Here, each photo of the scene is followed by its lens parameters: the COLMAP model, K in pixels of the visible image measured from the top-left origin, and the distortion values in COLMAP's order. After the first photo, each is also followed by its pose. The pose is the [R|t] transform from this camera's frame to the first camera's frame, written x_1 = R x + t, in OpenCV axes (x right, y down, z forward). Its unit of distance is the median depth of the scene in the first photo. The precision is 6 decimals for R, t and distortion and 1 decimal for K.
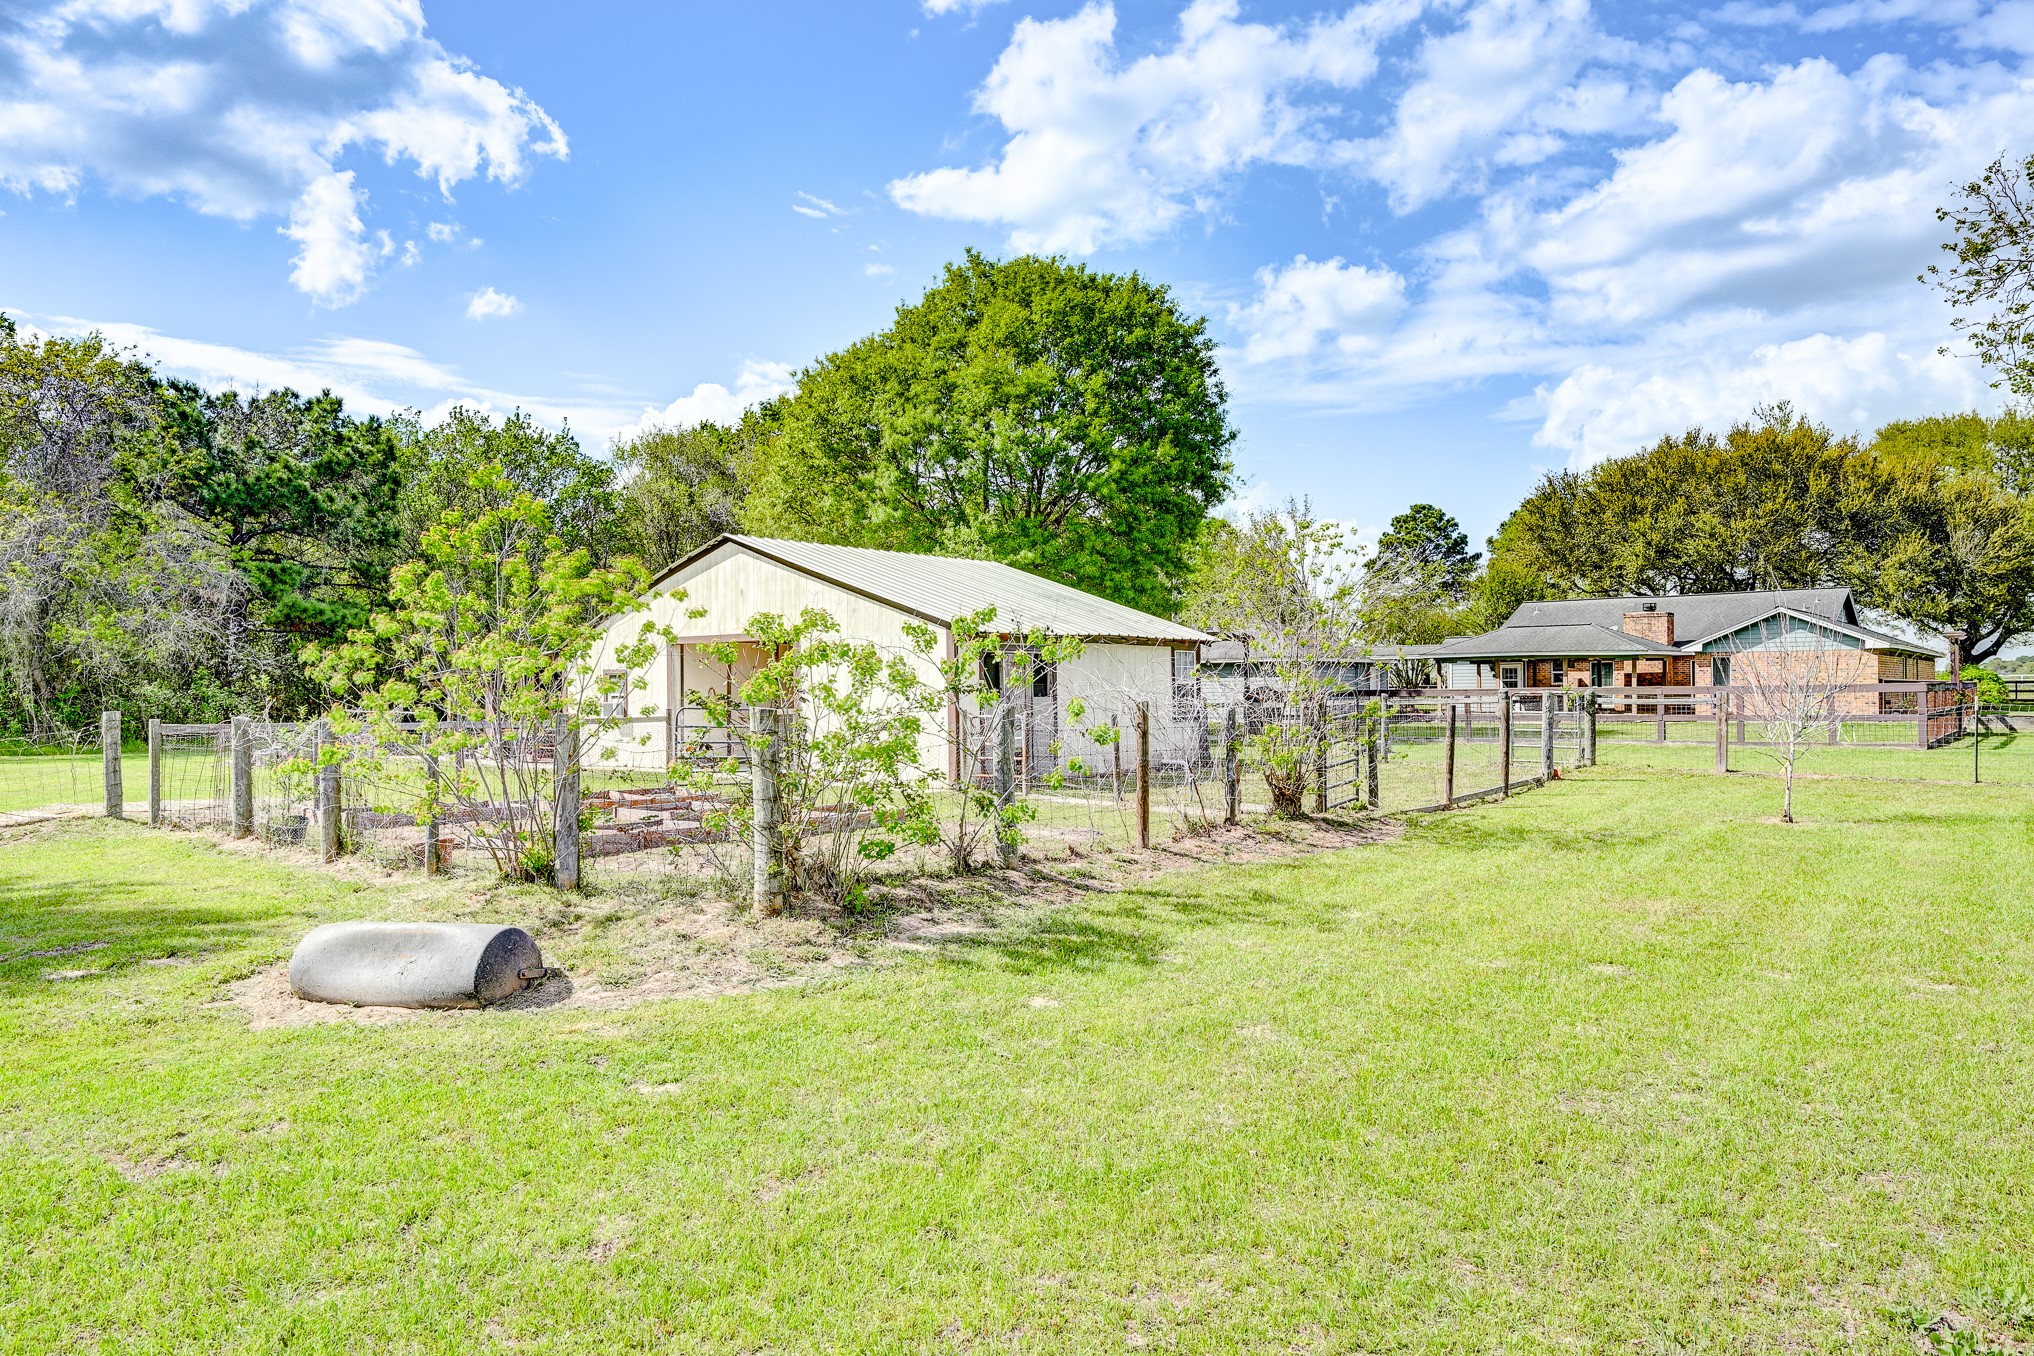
lens RADIAL K [[1230.7, 0, 1018.9], [0, 1230.7, 679.8], [0, 0, 1]] dist [-0.009386, -0.000941]
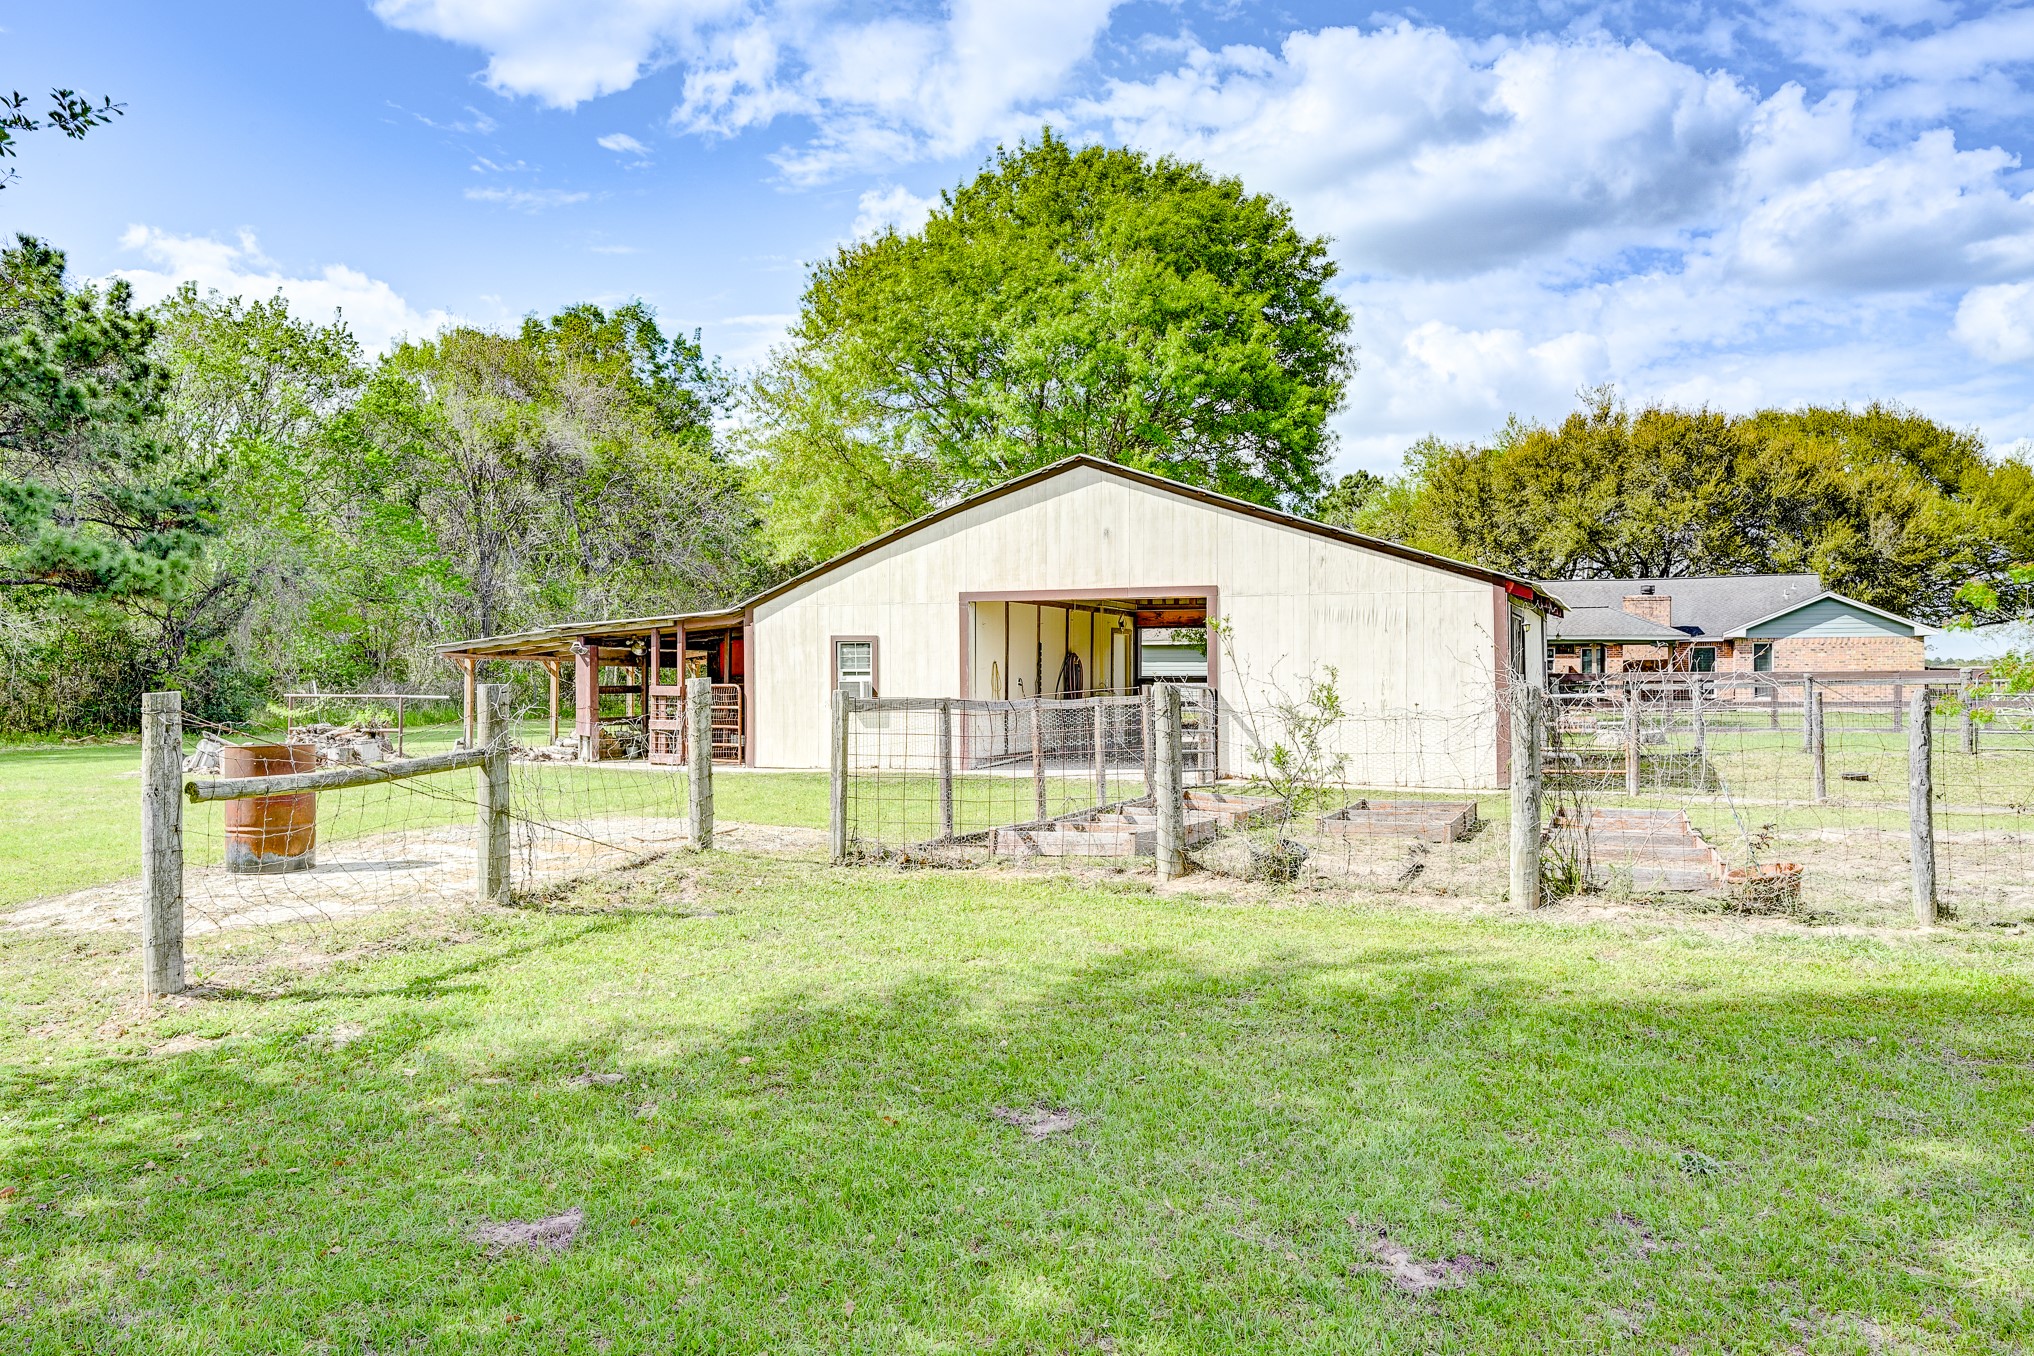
lens RADIAL K [[1422.7, 0, 1017.6], [0, 1422.7, 680.5], [0, 0, 1]] dist [0.004358, 0.002496]
pose [[0.967220, 0.004419, 0.253900, -0.195539], [-0.005718, 0.999974, 0.004378, 0.006687], [-0.253874, -0.005687, 0.967221, 0.062589]]
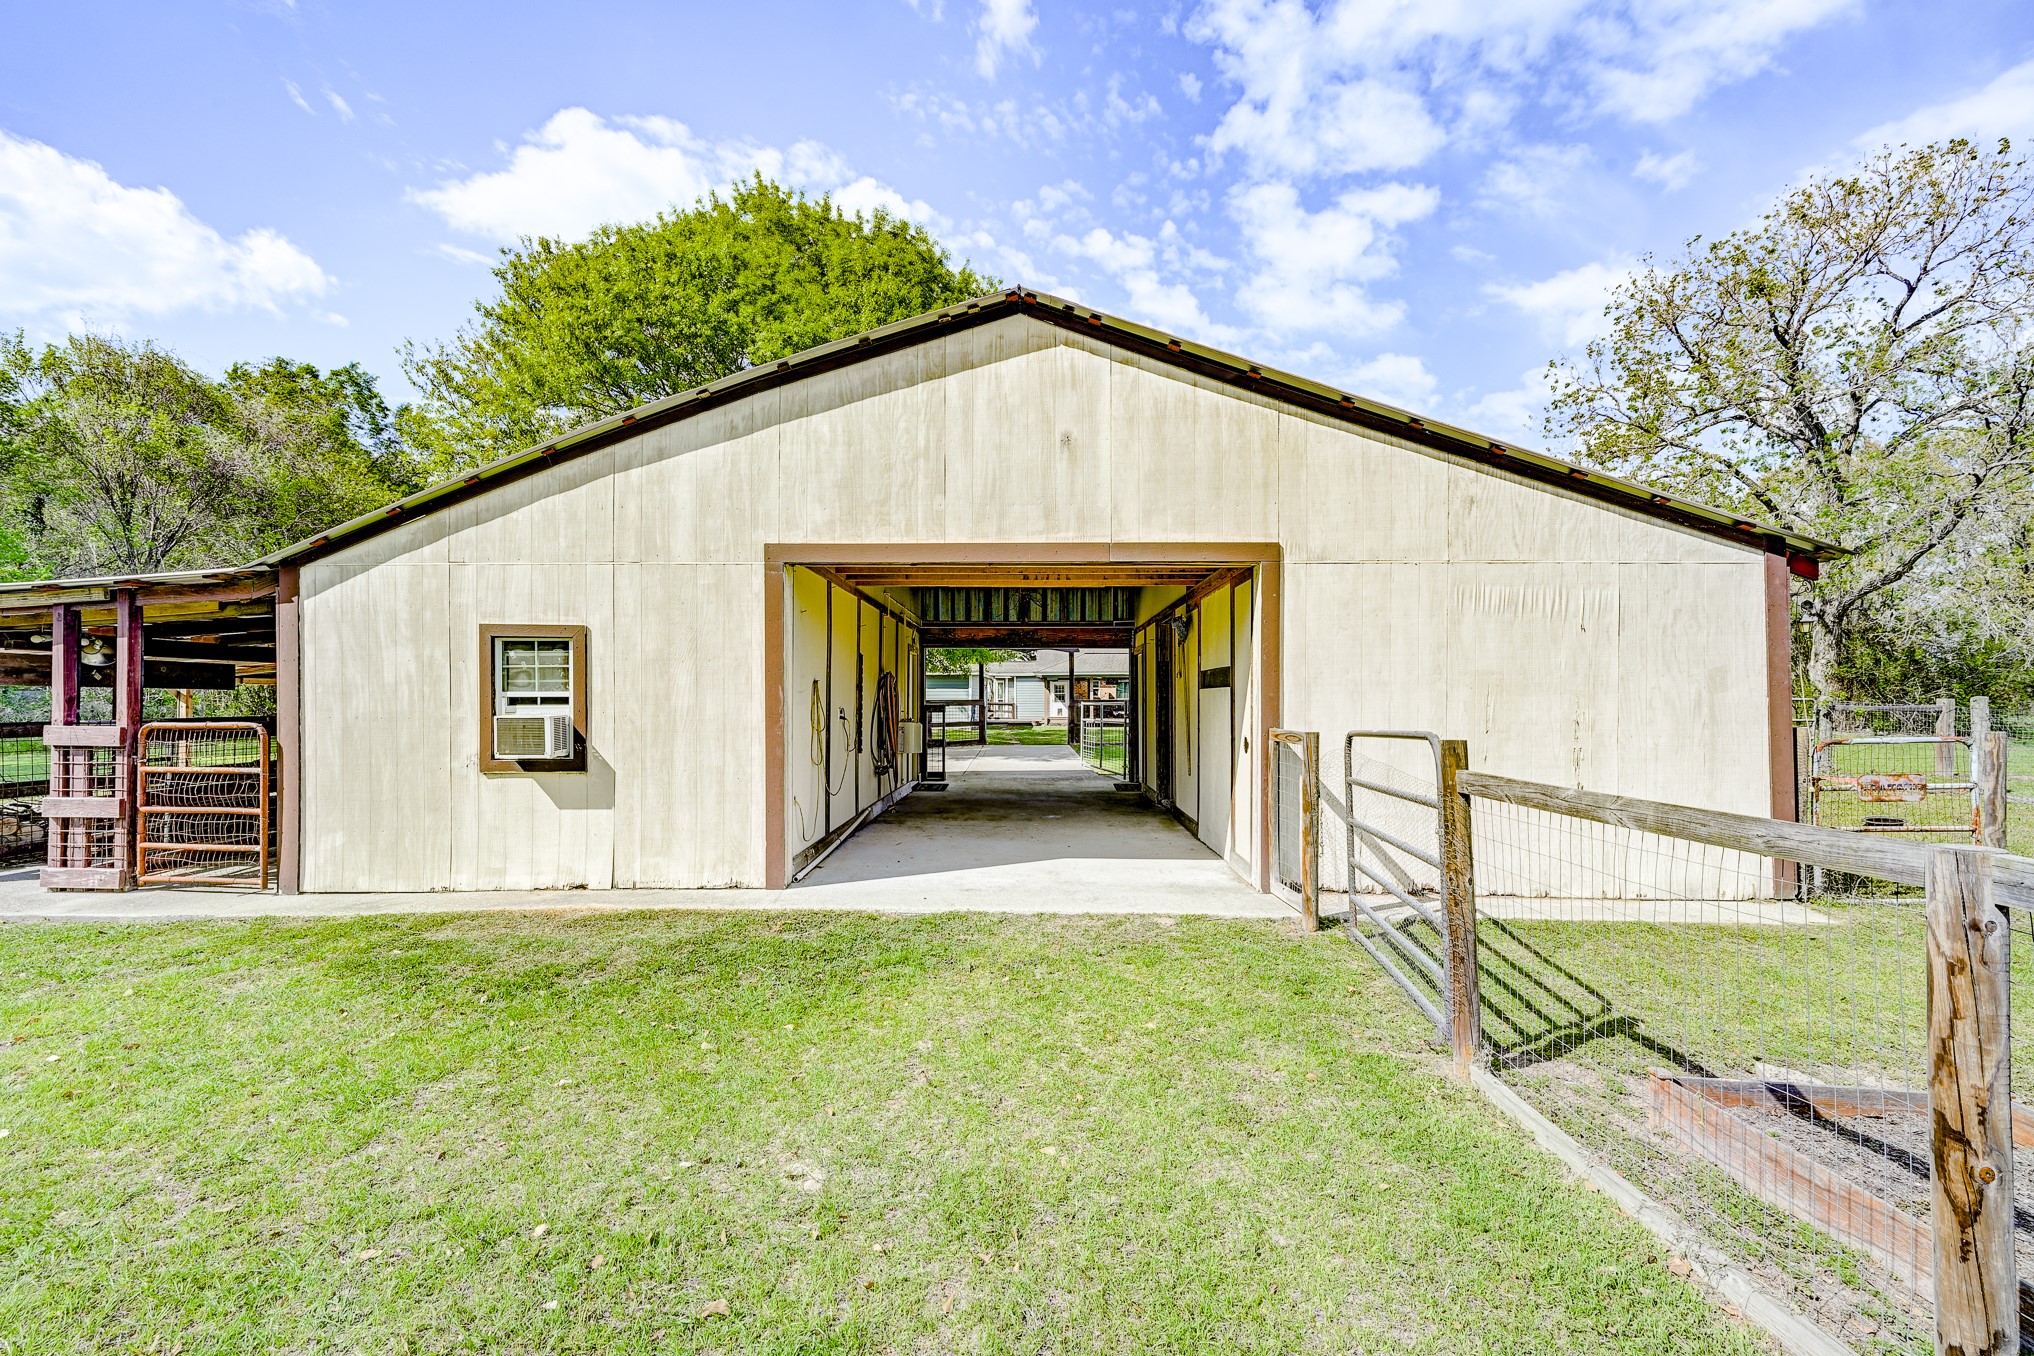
lens RADIAL K [[798.9, 0, 999.2], [0, 798.9, 681.2], [0, 0, 1]] dist [0.002941, 0.000201]
pose [[0.805476, 0.014027, 0.592463, -0.154895], [-0.008222, 0.999888, -0.012494, 0.004901], [-0.592572, 0.005192, 0.805501, 0.315447]]
